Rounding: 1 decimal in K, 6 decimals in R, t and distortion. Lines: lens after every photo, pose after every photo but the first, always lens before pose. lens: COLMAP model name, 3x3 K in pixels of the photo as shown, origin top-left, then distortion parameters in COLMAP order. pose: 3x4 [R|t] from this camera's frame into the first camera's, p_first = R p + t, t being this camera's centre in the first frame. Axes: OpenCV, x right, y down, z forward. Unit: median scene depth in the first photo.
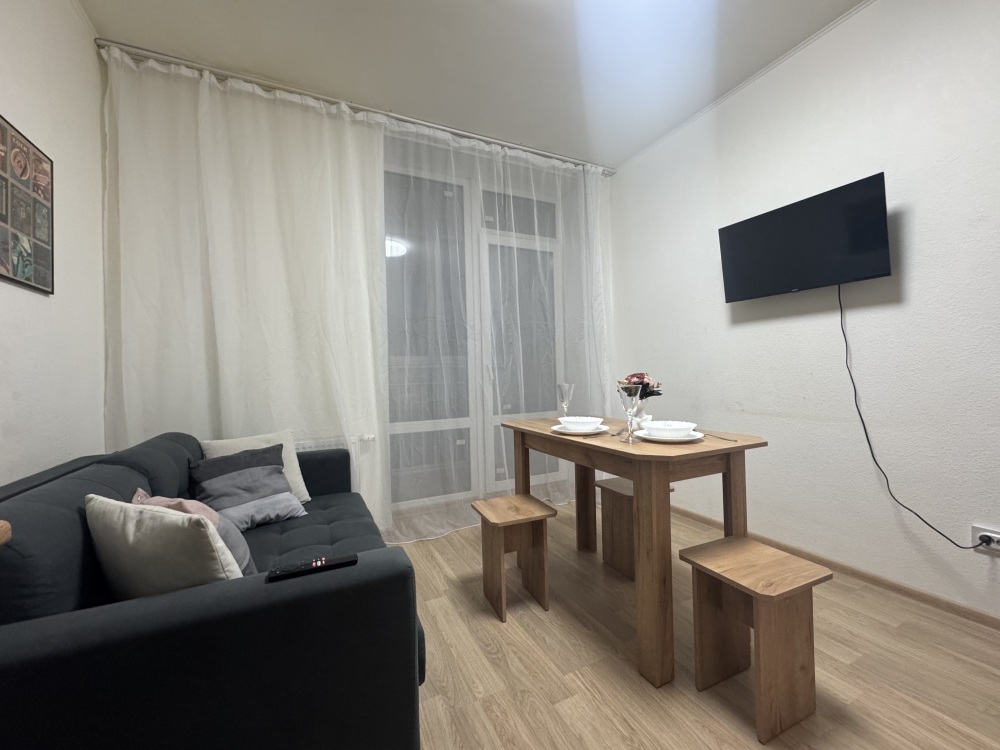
lens RADIAL K [[401.2, 0, 495.6], [0, 401.2, 373.1], [0, 0, 1]] dist [-0.001369, -0.000028]
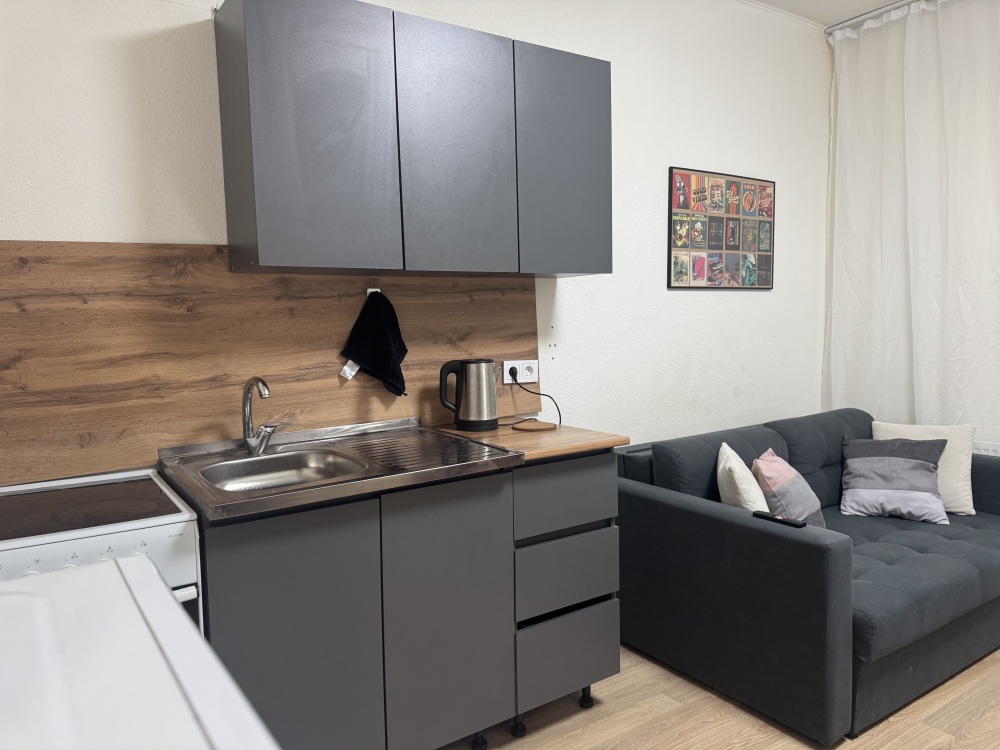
lens RADIAL K [[698.9, 0, 496.9], [0, 698.9, 389.4], [0, 0, 1]] dist [0.004501, -0.006094]
pose [[0.140434, 0.117980, -0.983036, 1.020691], [0.026954, 0.992051, 0.122913, -0.181163], [0.989723, -0.043758, 0.136137, -0.191750]]
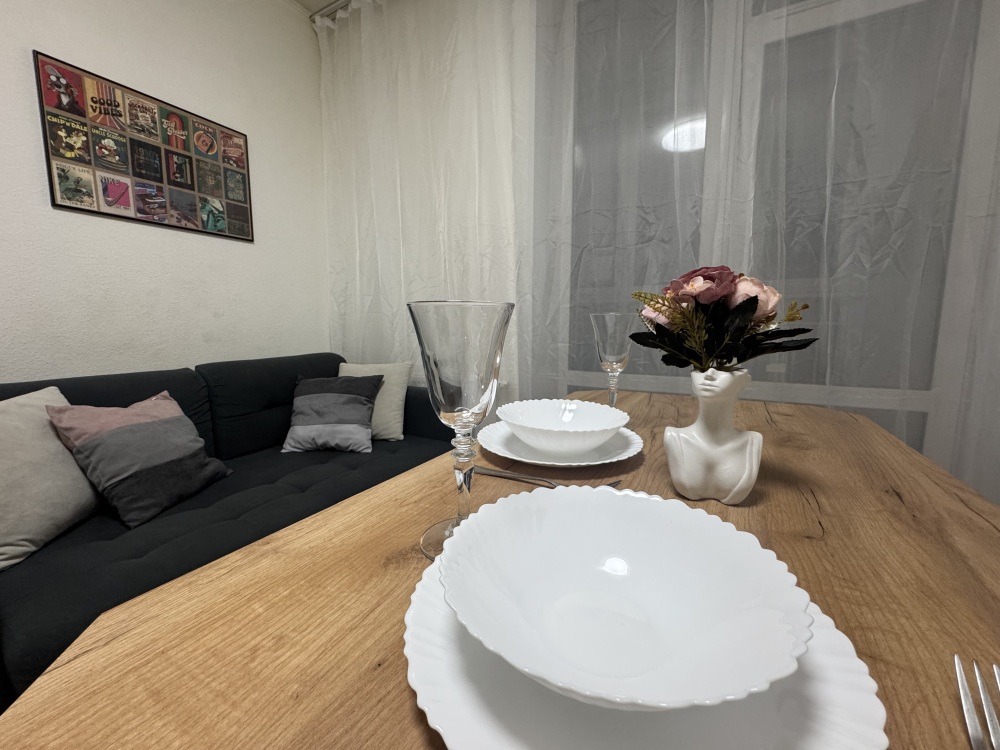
lens RADIAL K [[401.2, 0, 495.6], [0, 401.2, 373.1], [0, 0, 1]] dist [-0.001369, -0.000028]
pose [[0.586653, 0.124168, -0.800263, 0.514834], [-0.010006, 0.989212, 0.146150, 0.036358], [0.809776, -0.077732, 0.581567, 0.857473]]
